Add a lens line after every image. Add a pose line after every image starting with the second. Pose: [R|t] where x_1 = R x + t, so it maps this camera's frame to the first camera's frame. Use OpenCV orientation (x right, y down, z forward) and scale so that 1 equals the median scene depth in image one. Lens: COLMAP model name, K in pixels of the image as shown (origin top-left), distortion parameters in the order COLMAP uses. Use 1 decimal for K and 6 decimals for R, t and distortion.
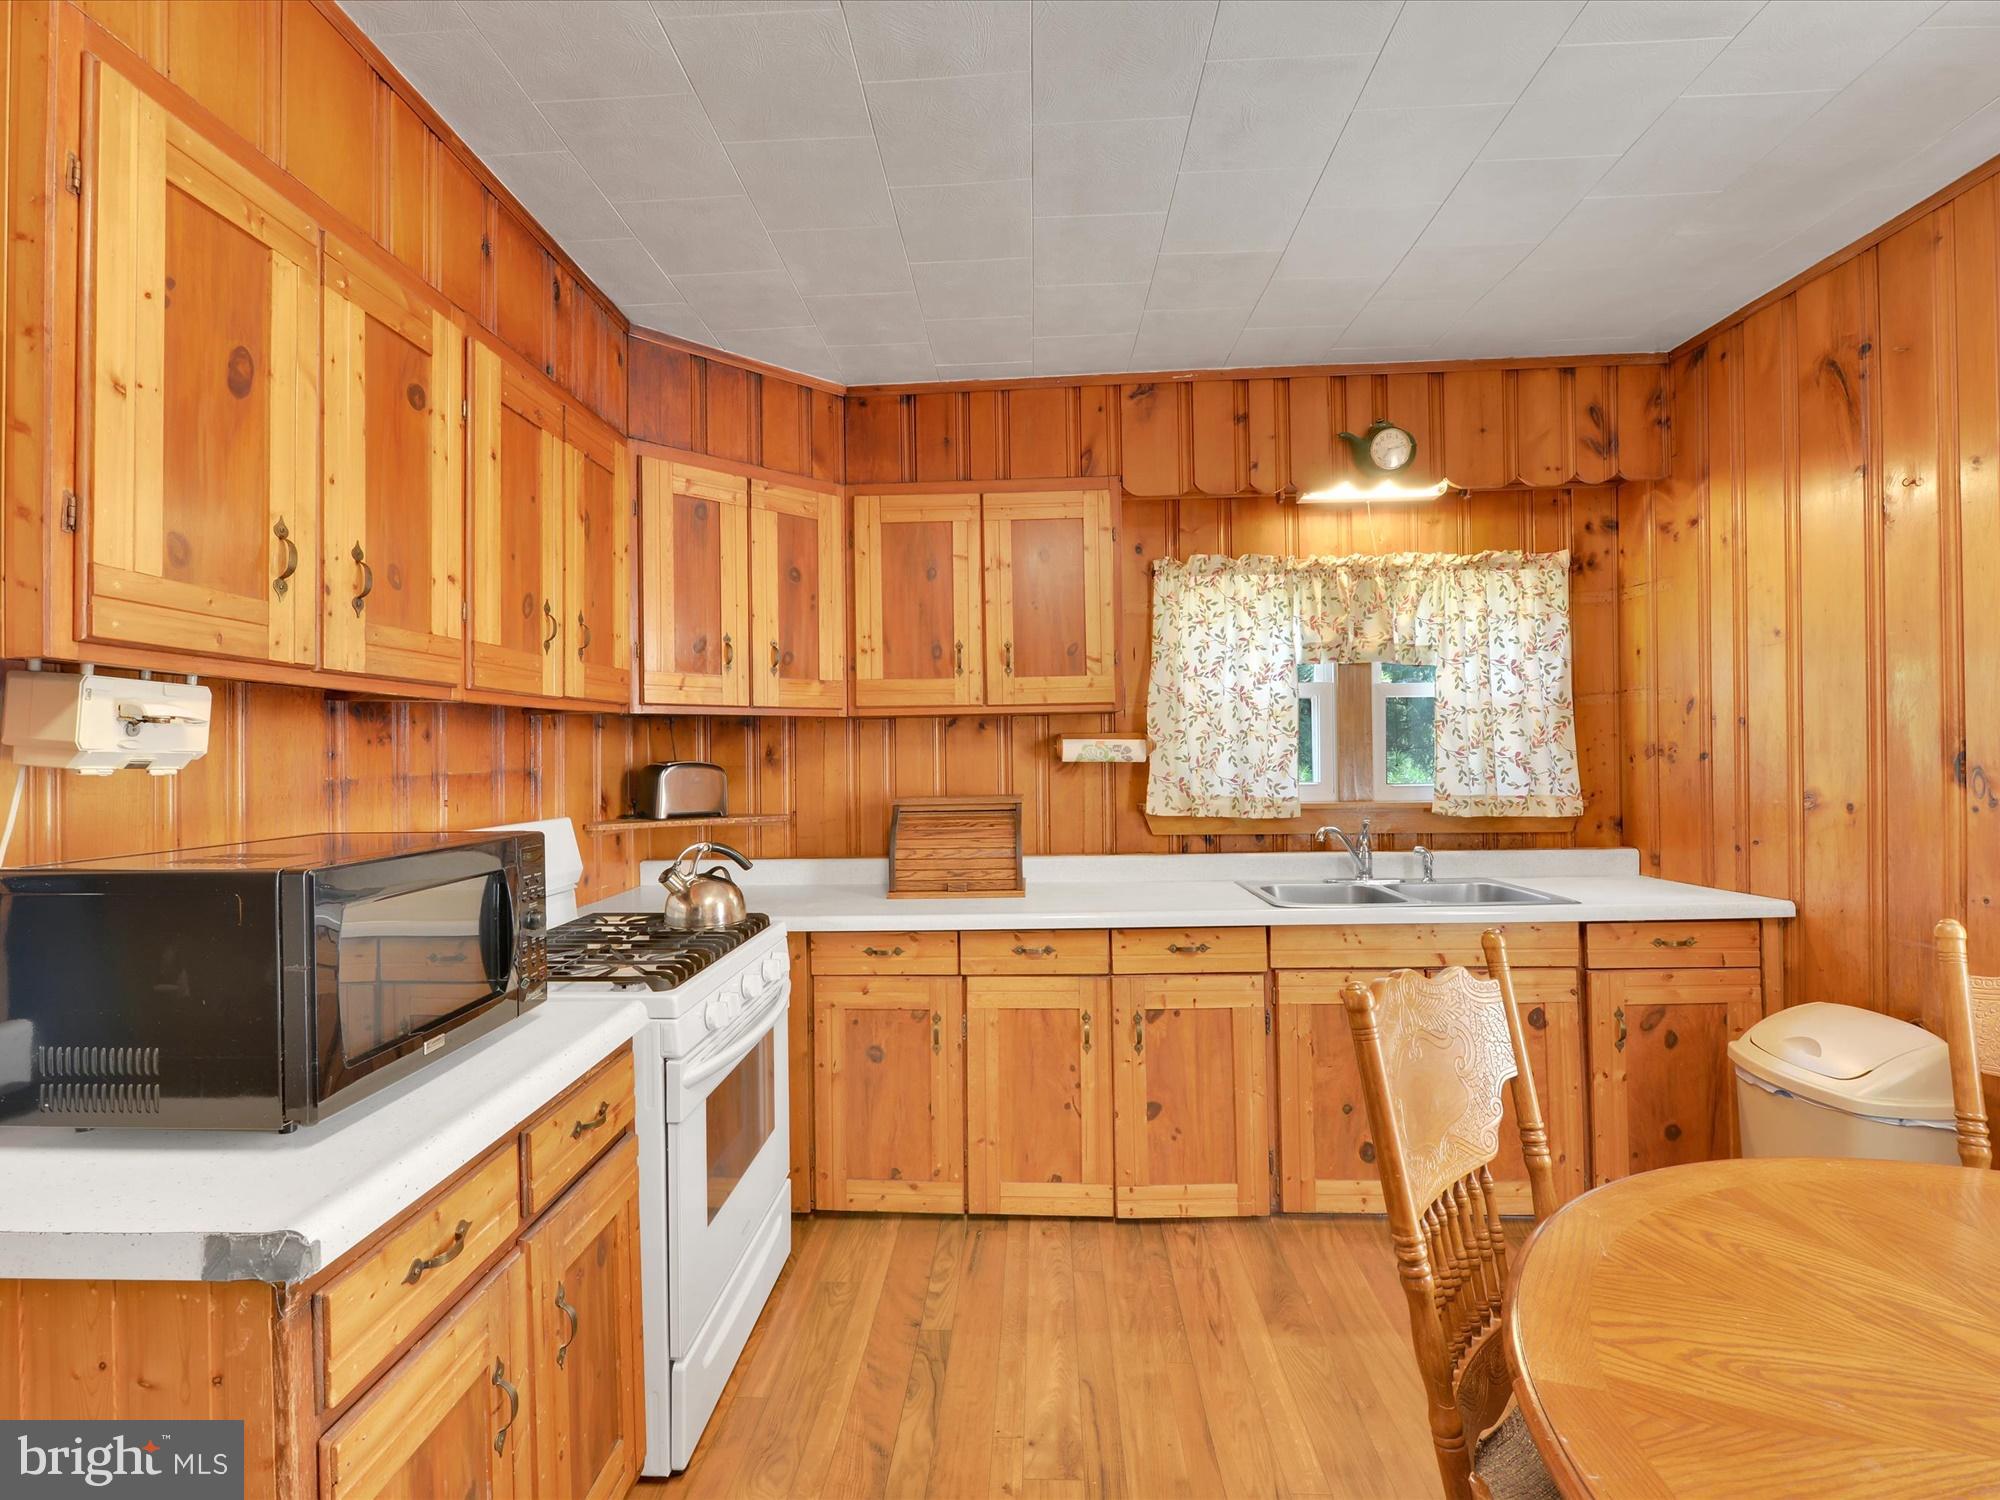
lens RADIAL K [[882.2, 0, 997.3], [0, 882.2, 751.5], [0, 0, 1]] dist [-0.004995, -0.000304]
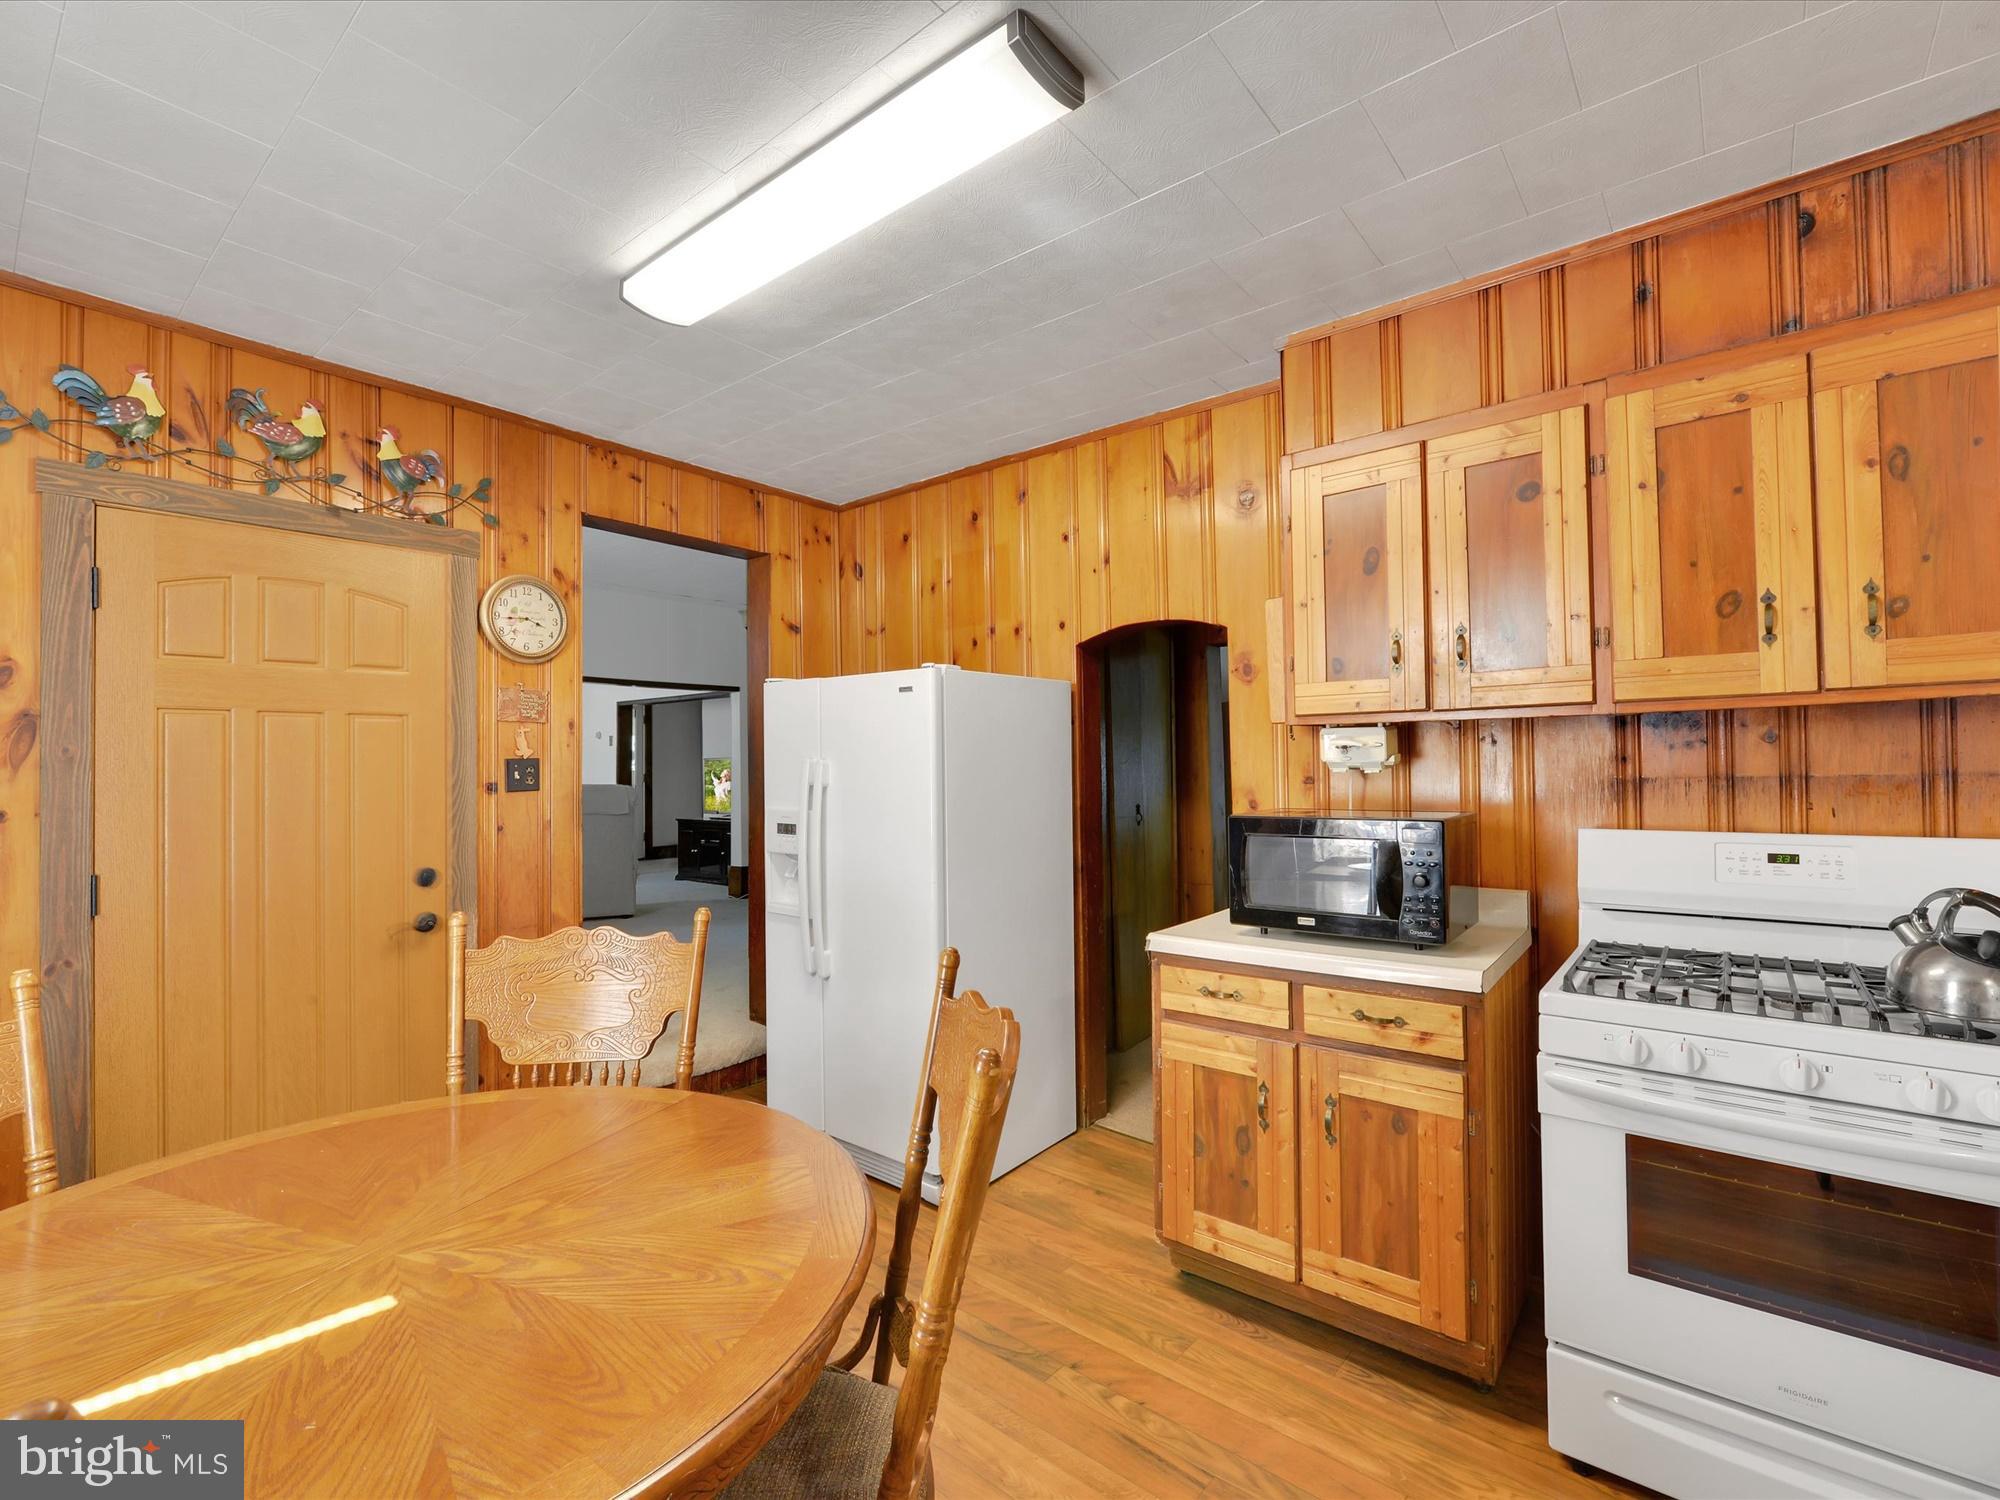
lens RADIAL K [[882.2, 0, 992.2], [0, 882.2, 749.6], [0, 0, 1]] dist [-0.004995, -0.000304]
pose [[-0.587643, 0.016908, -0.808943, 0.743418], [0.033588, 0.999430, -0.003510, -0.030218], [0.808423, -0.029234, -0.587876, 0.922912]]
